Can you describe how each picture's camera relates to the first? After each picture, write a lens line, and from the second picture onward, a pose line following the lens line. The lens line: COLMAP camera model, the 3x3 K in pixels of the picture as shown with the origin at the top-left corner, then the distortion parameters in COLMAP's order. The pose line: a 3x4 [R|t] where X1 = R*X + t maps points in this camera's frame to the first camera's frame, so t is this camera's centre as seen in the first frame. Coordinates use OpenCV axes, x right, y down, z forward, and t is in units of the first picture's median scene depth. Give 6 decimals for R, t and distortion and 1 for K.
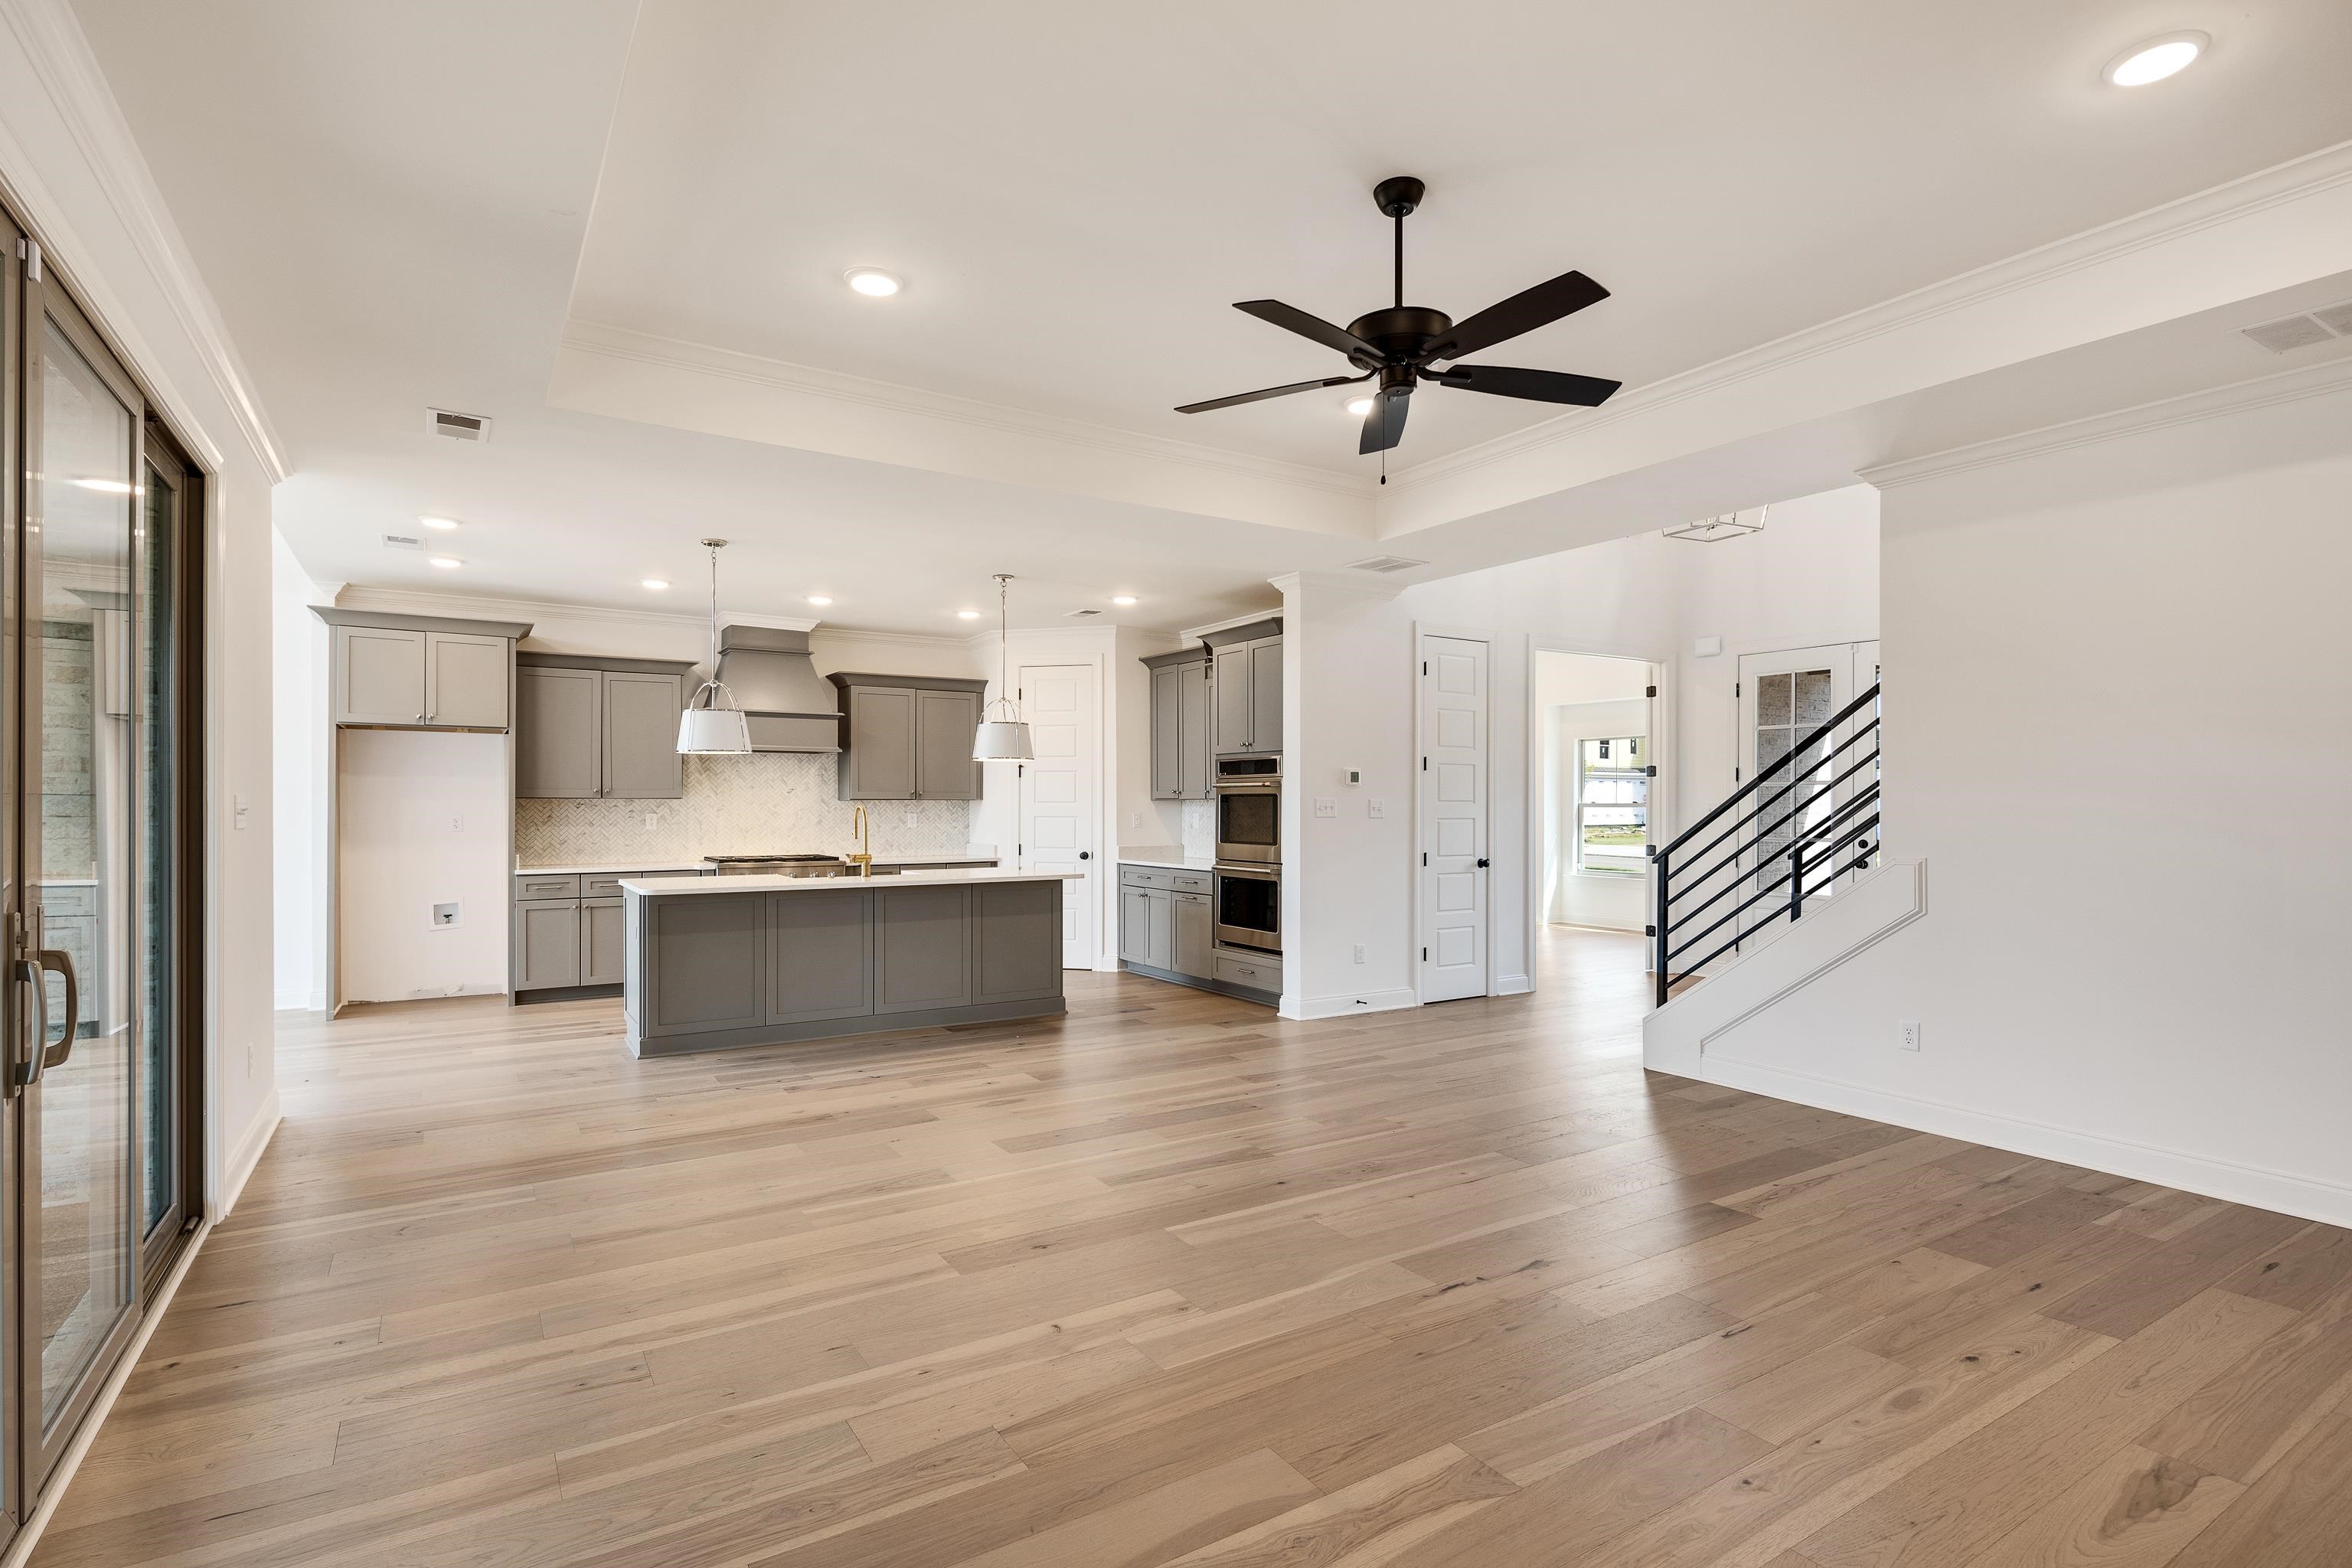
lens RADIAL K [[1139.4, 0, 1165.9], [0, 1139.4, 802.1], [0, 0, 1]] dist [0.009084, -0.005874]
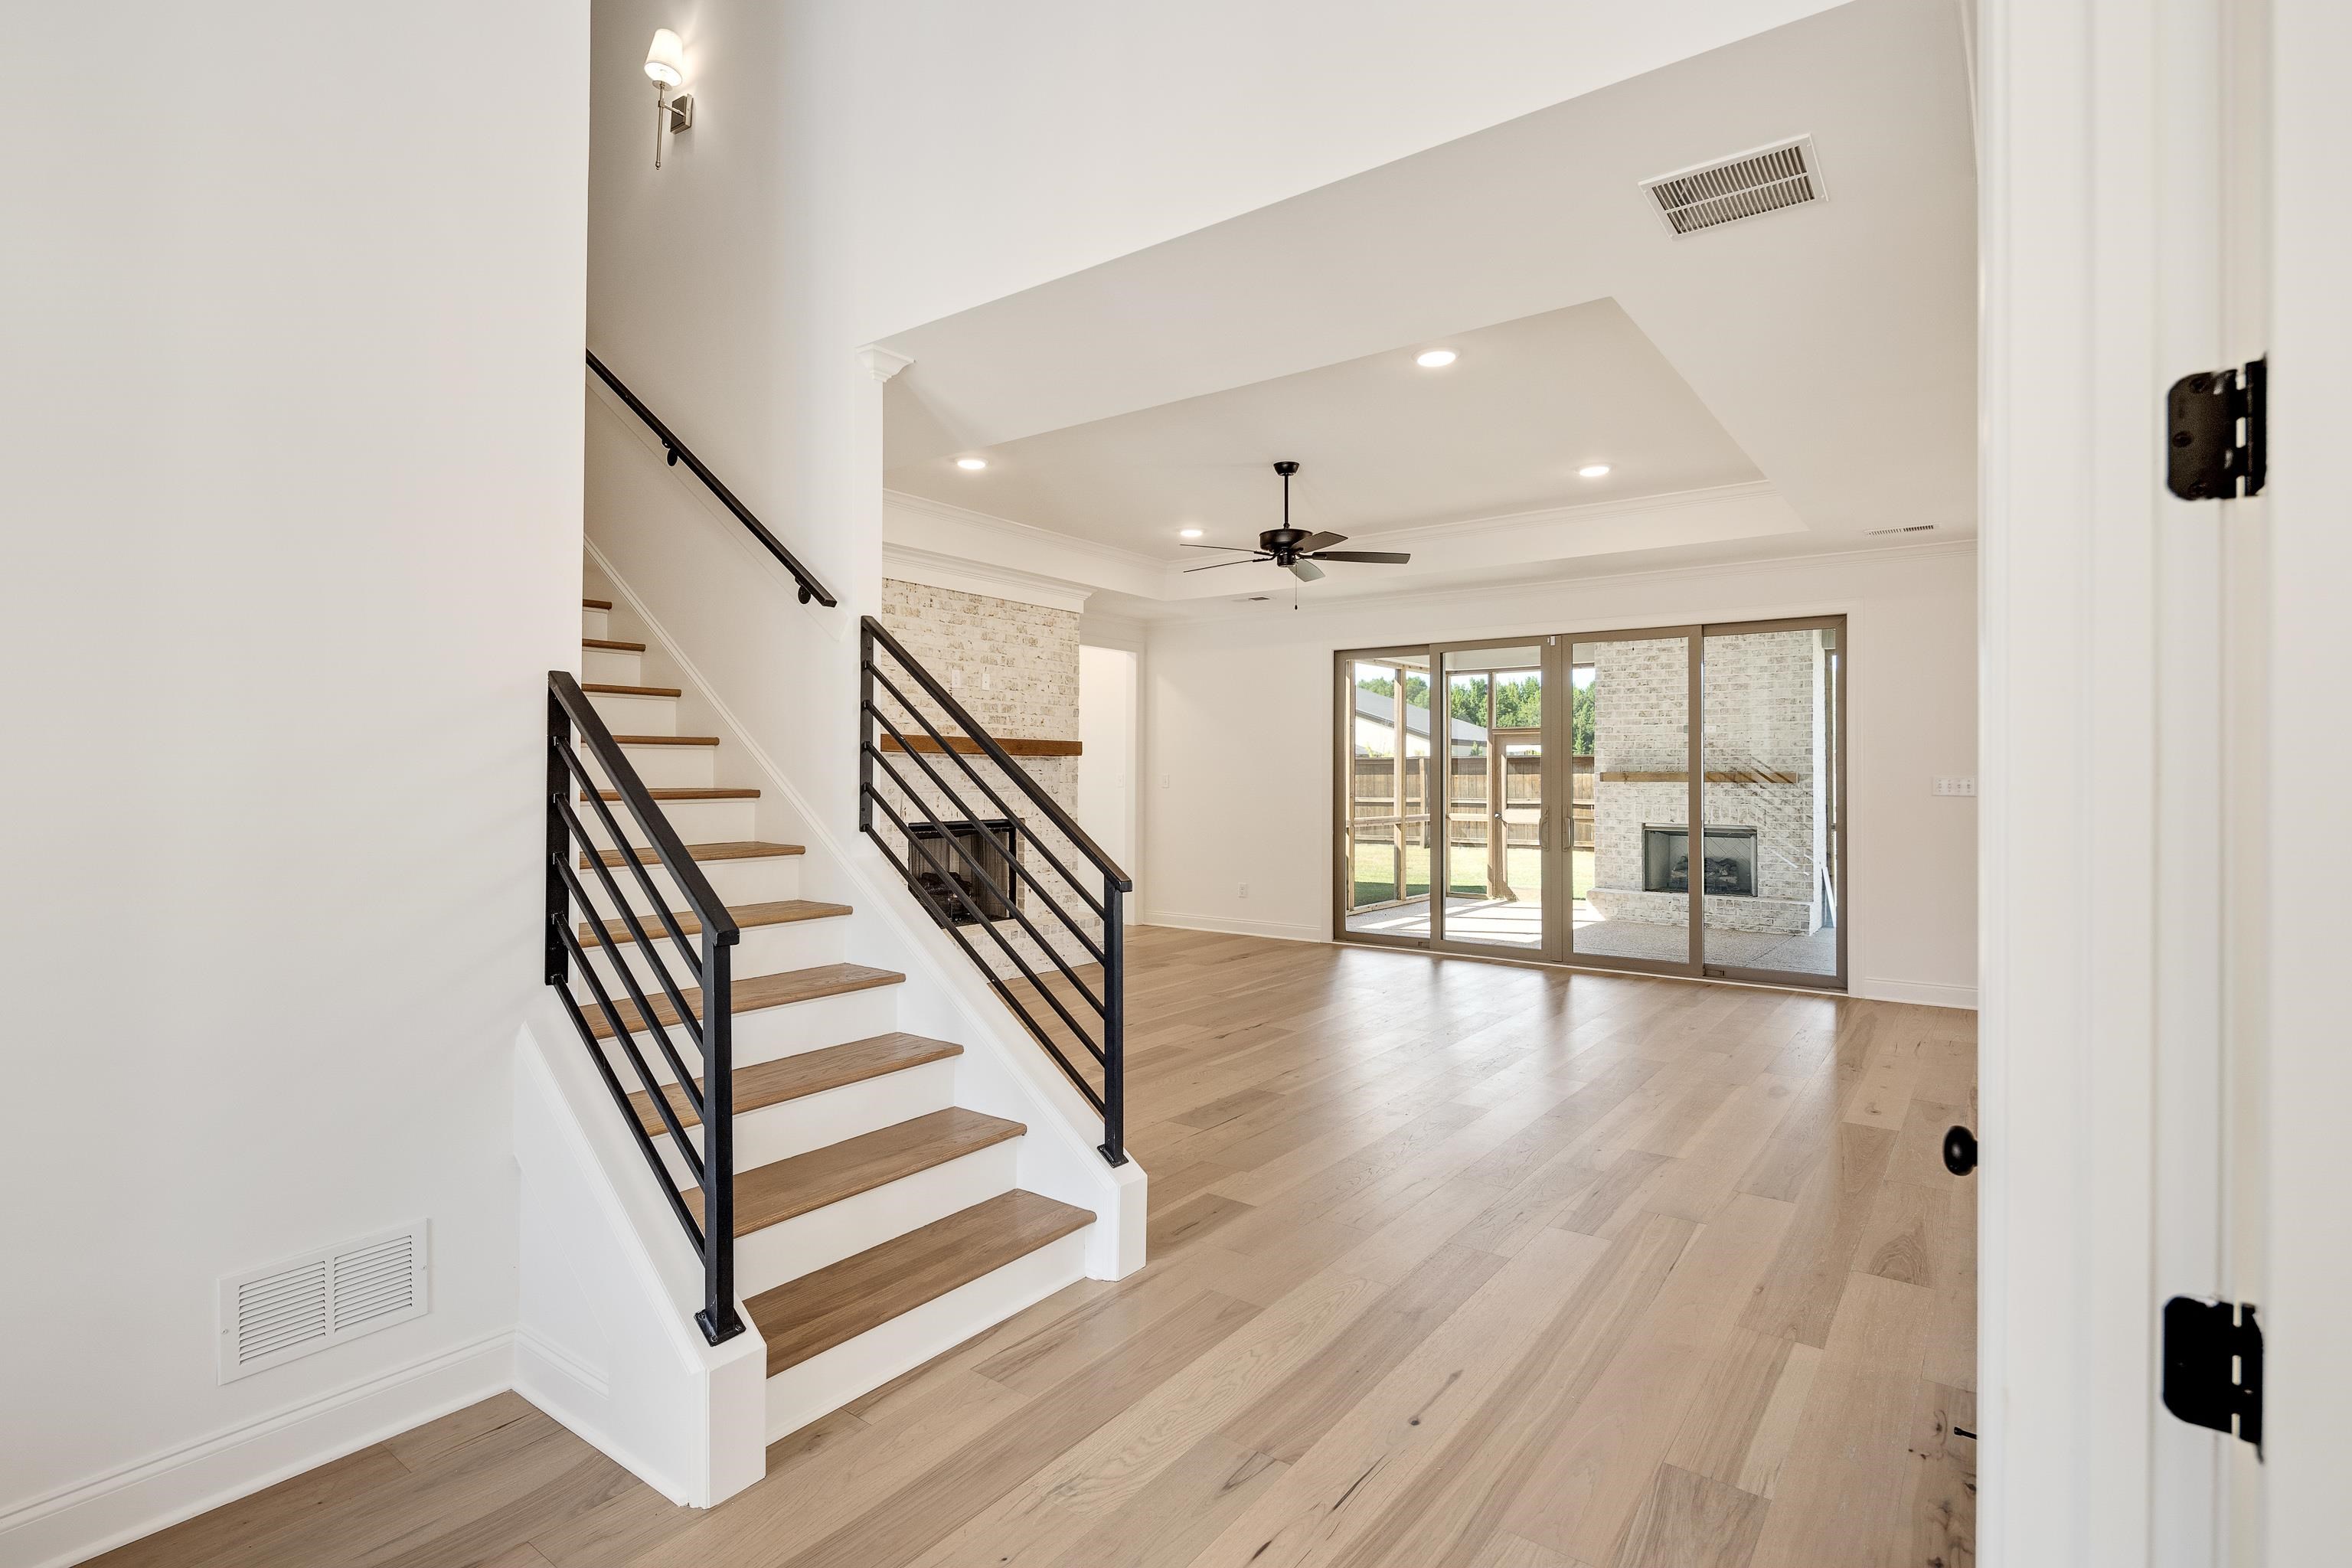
lens RADIAL K [[1139.4, 0, 1152.1], [0, 1139.4, 766.5], [0, 0, 1]] dist [0.009084, -0.005874]
pose [[-0.933565, -0.008063, -0.358319, 0.970275], [-0.005897, 0.999957, -0.007139, -0.002134], [0.358361, -0.004552, -0.933572, 2.386575]]
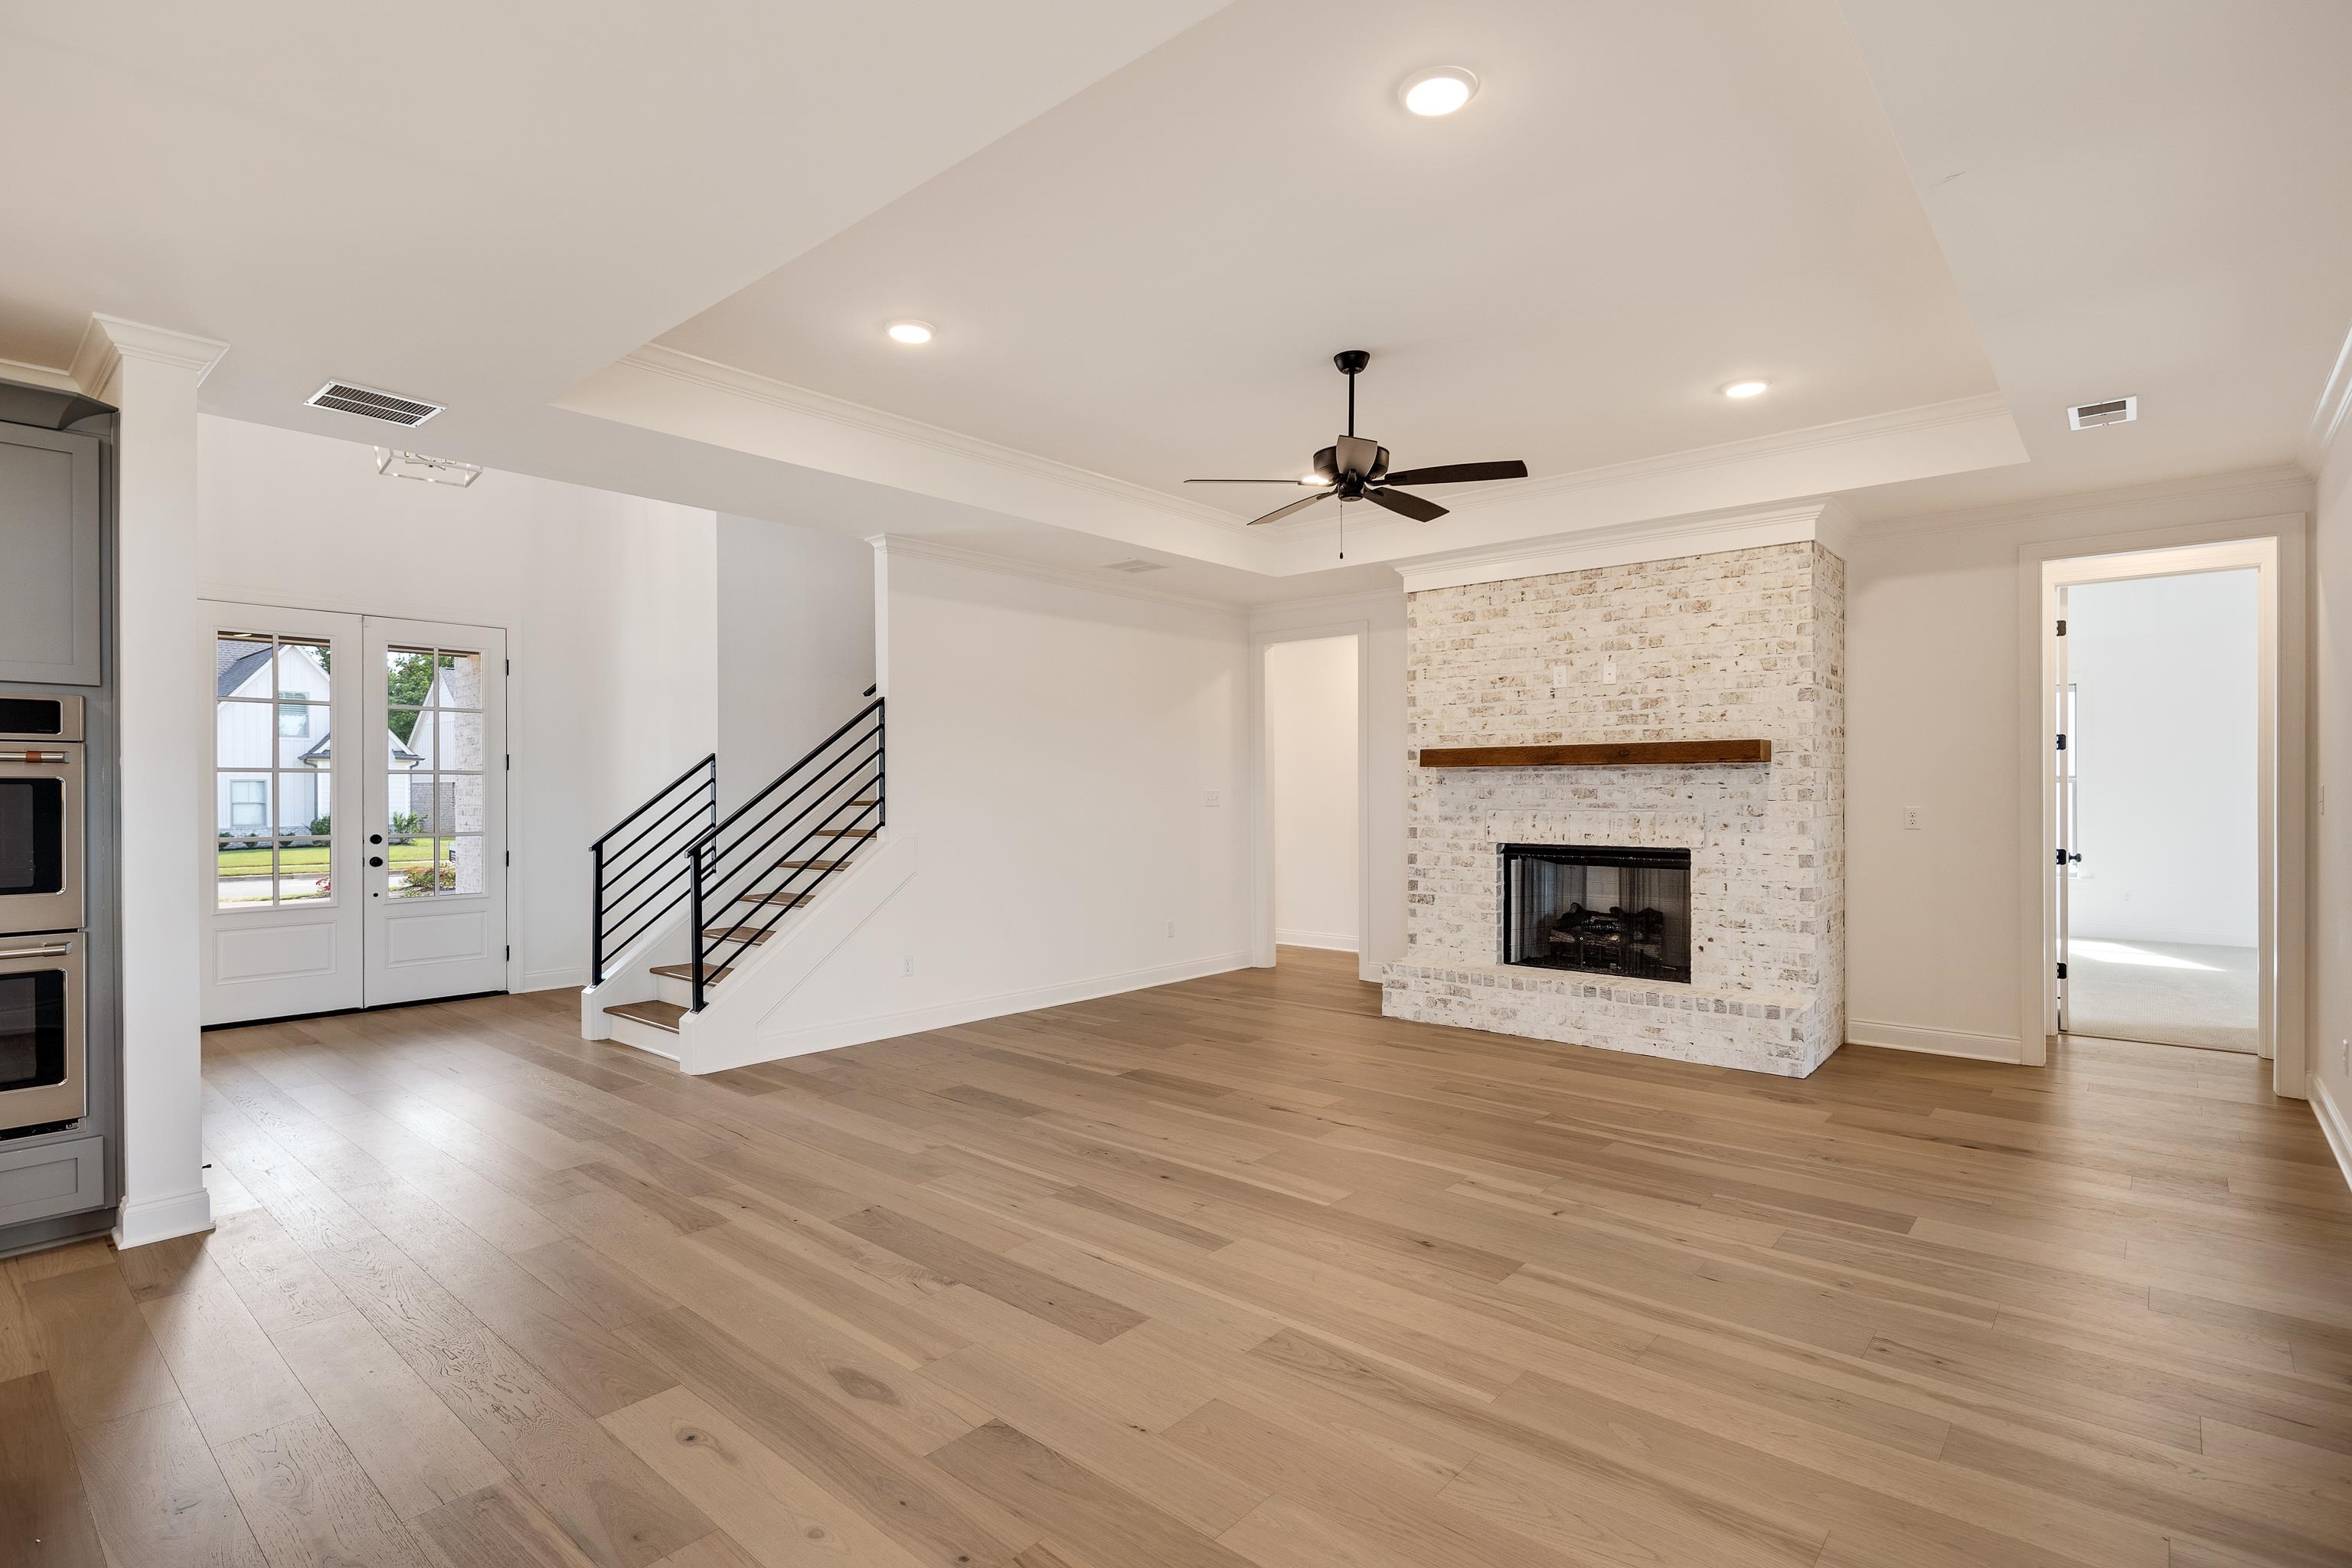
lens RADIAL K [[1139.4, 0, 1169.0], [0, 1139.4, 789.4], [0, 0, 1]] dist [0.009084, -0.005874]
pose [[-0.290091, -0.000077, 0.956999, -0.935240], [0.002437, 0.999997, 0.000819, -0.003520], [-0.956996, 0.002570, -0.290090, 1.417065]]
